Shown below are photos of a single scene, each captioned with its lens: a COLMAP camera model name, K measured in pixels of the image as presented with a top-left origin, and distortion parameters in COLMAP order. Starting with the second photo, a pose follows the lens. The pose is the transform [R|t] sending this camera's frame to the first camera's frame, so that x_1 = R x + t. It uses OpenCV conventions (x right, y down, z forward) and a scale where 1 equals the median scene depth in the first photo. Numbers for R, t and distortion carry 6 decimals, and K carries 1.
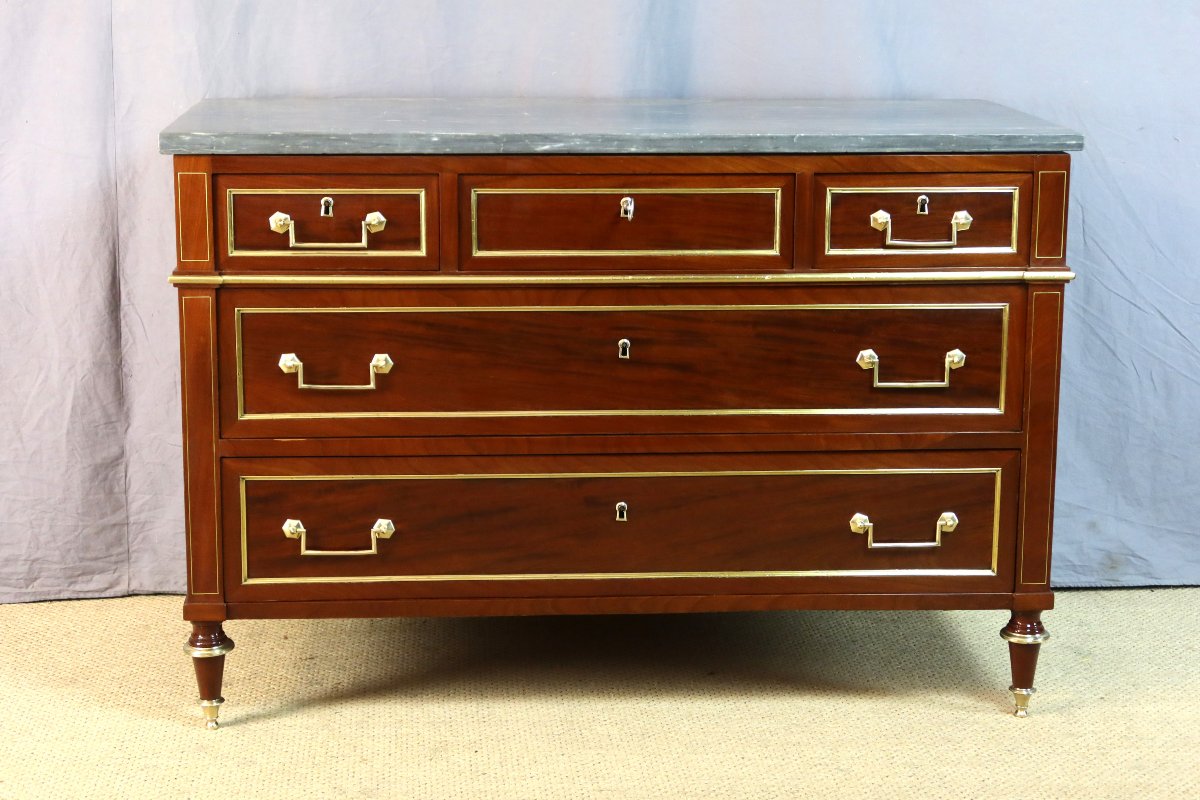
lens RADIAL K [[2326.3, 0, 602.4], [0, 2326.3, 400.2], [0, 0, 1]] dist [0.011206, 0.000000]
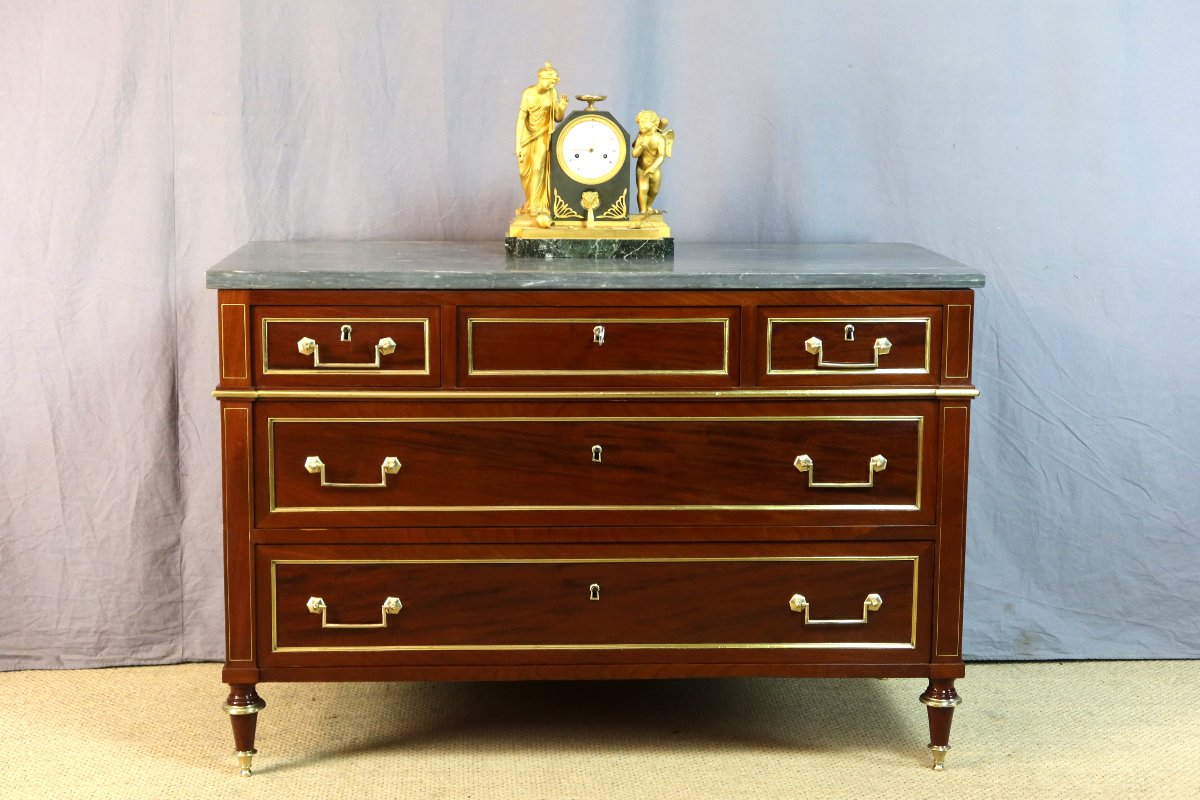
lens RADIAL K [[2048.0, 0, 594.8], [0, 2048.0, 389.6], [0, 0, 1]] dist [0.013112, 0.000000]
pose [[0.999826, 0.003062, -0.018400, 0.026866], [-0.004046, 0.998551, -0.053661, 0.001323], [0.018209, 0.053726, 0.998390, -0.039587]]
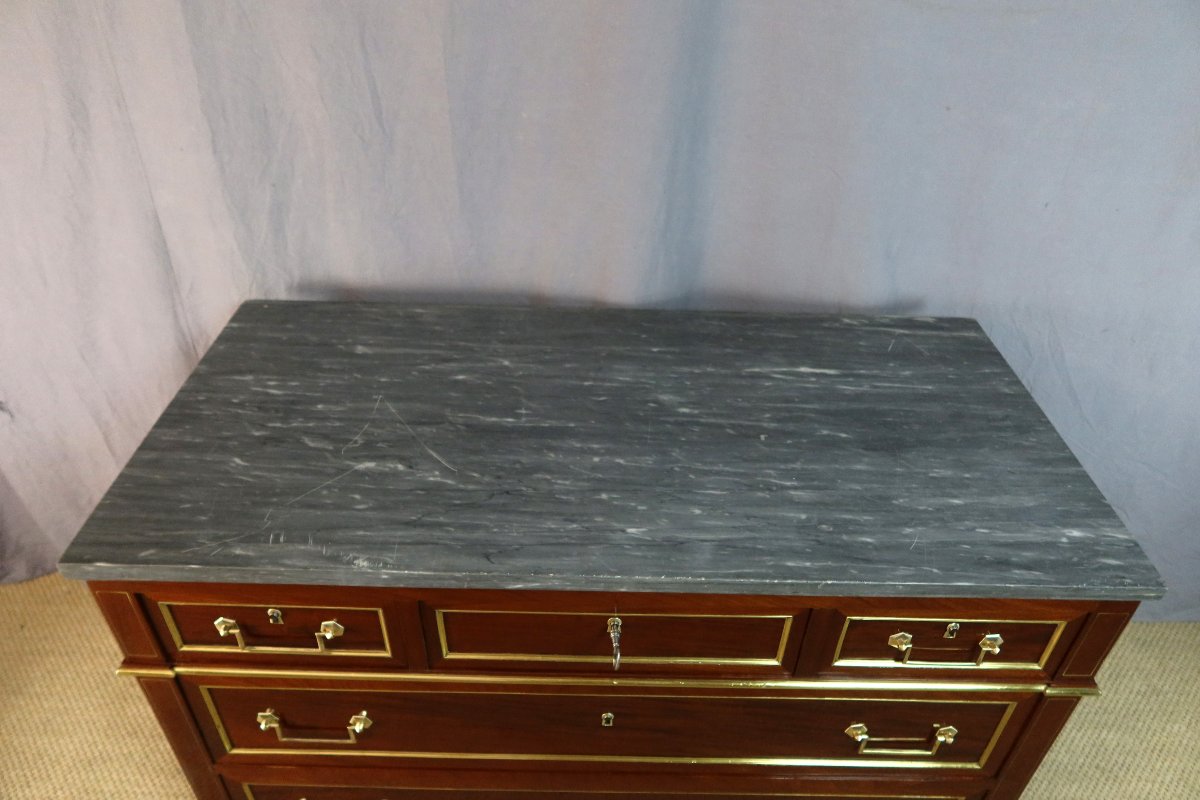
lens RADIAL K [[824.4, 0, 597.0], [0, 824.4, 395.5], [0, 0, 1]] dist [-0.023943, 0.004972]
pose [[0.997390, 0.055847, -0.045769, 0.012842], [-0.032733, 0.914701, 0.402804, -0.277273], [0.064361, -0.400255, 0.914141, 0.724190]]
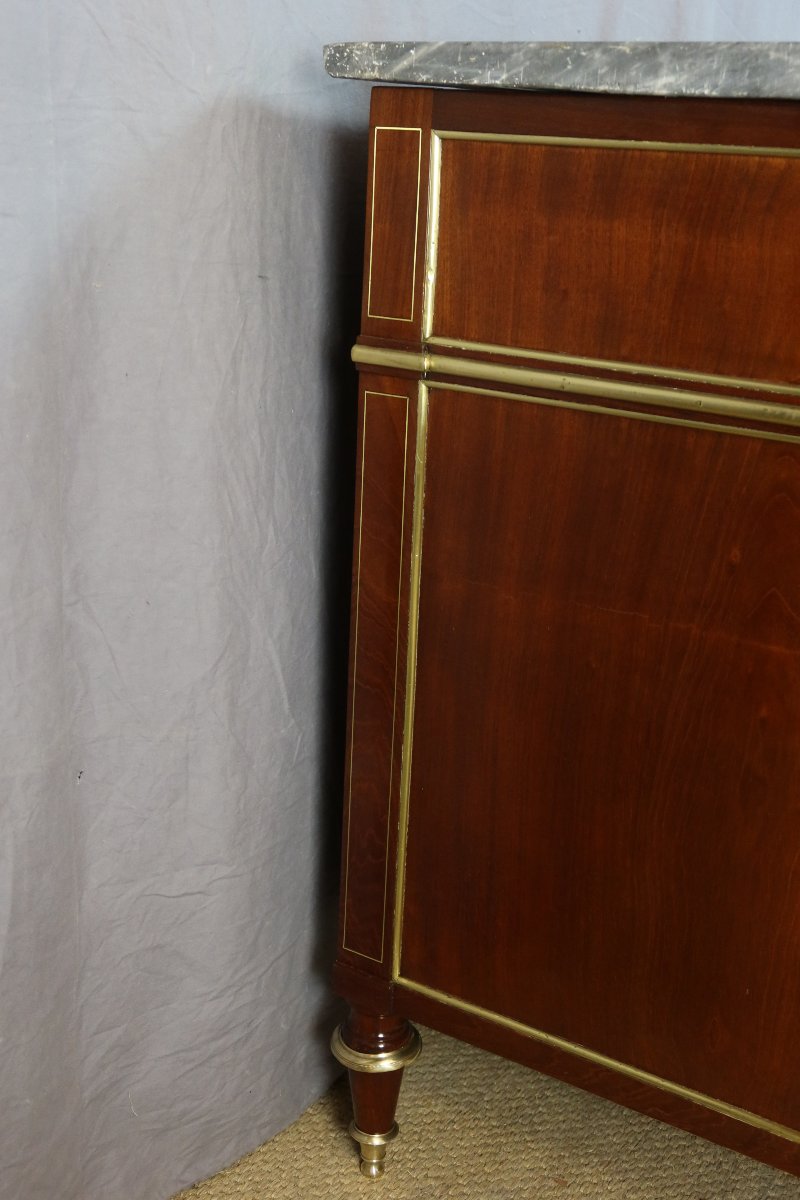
lens RADIAL K [[1510.4, 0, 392.2], [0, 1510.4, 600.8], [0, 0, 1]] dist [-0.007031, 0.000000]
pose [[0.603382, -0.224405, 0.765227, -0.424494], [0.132726, 0.974465, 0.181111, -0.092944], [-0.786329, -0.007713, 0.617759, 0.934718]]
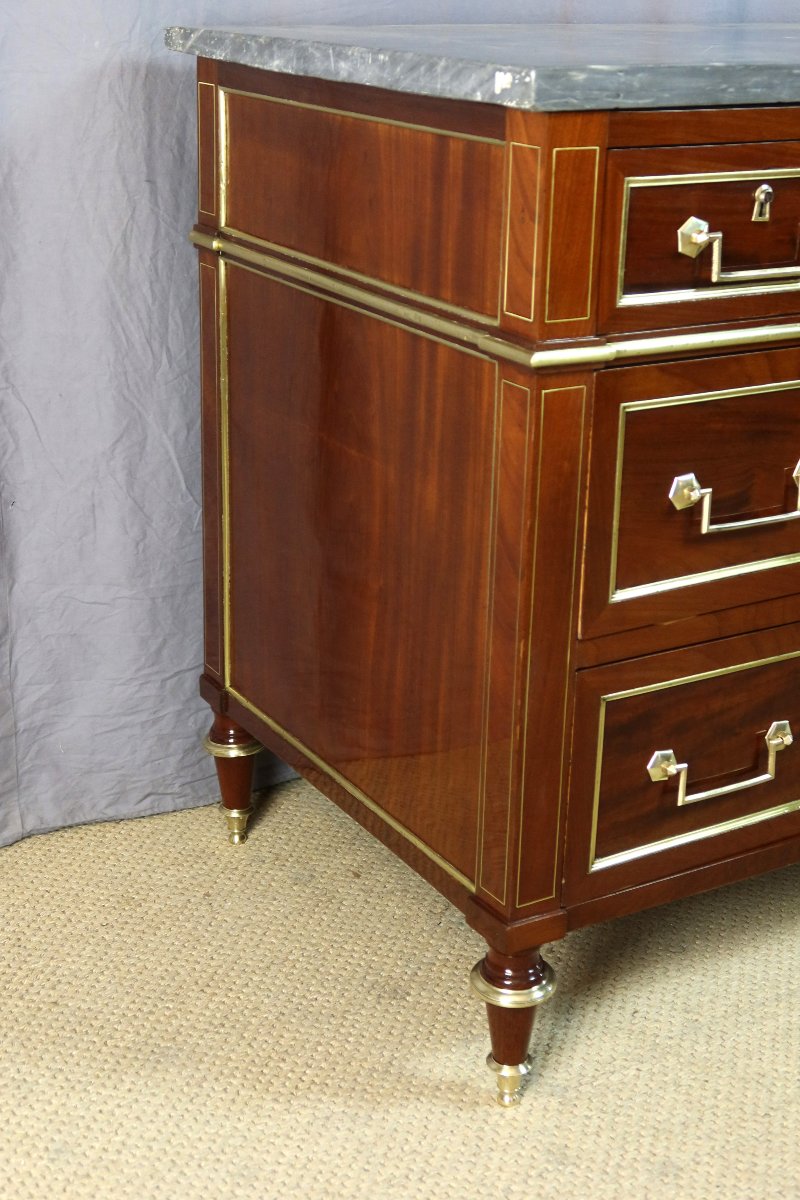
lens RADIAL K [[1768.0, 0, 412.1], [0, 1768.0, 601.7], [0, 0, 1]] dist [-0.006778, 0.000000]
pose [[0.885916, -0.149326, 0.439152, -0.372377], [0.080571, 0.981911, 0.171342, -0.065861], [-0.456795, -0.116412, 0.881922, 0.630759]]
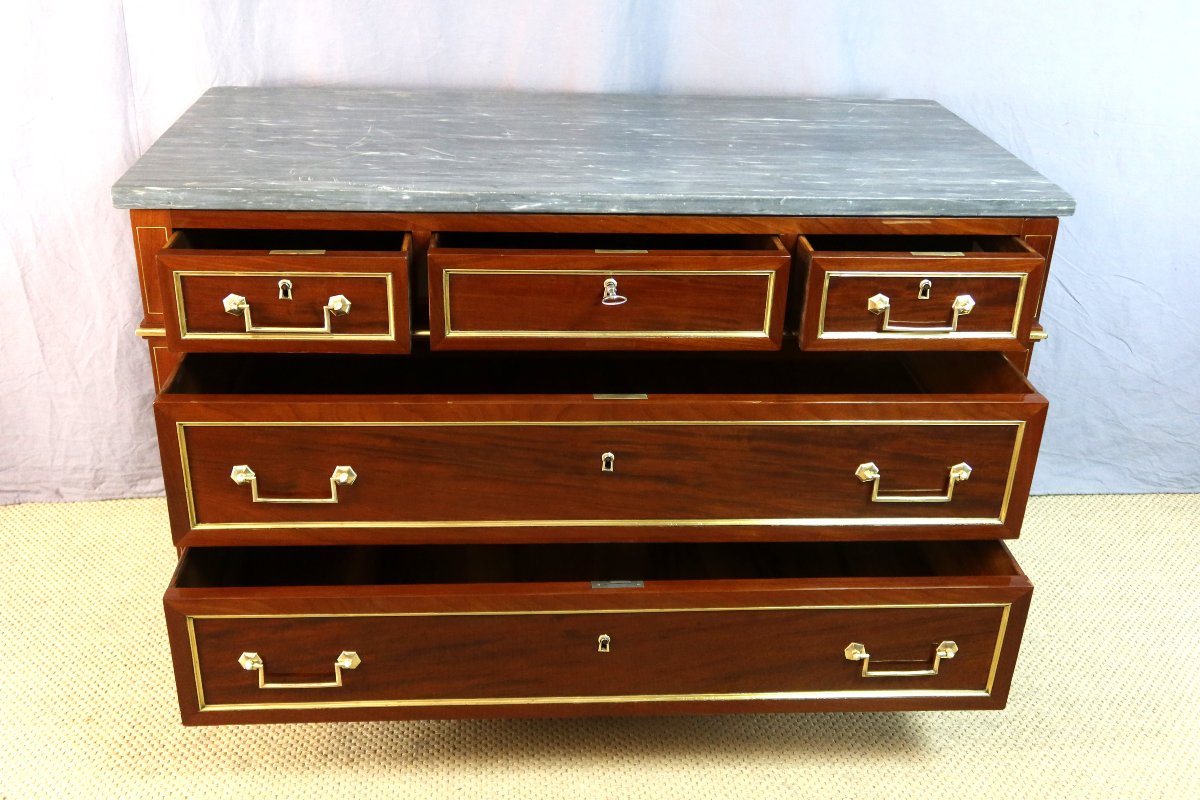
lens RADIAL K [[1232.1, 0, 597.7], [0, 1232.1, 389.7], [0, 0, 1]] dist [0.009256, 0.000000]
pose [[0.999639, 0.020103, 0.017839, -0.001083], [-0.023726, 0.971876, 0.234296, -0.147787], [-0.012627, -0.234634, 0.972002, 0.466370]]
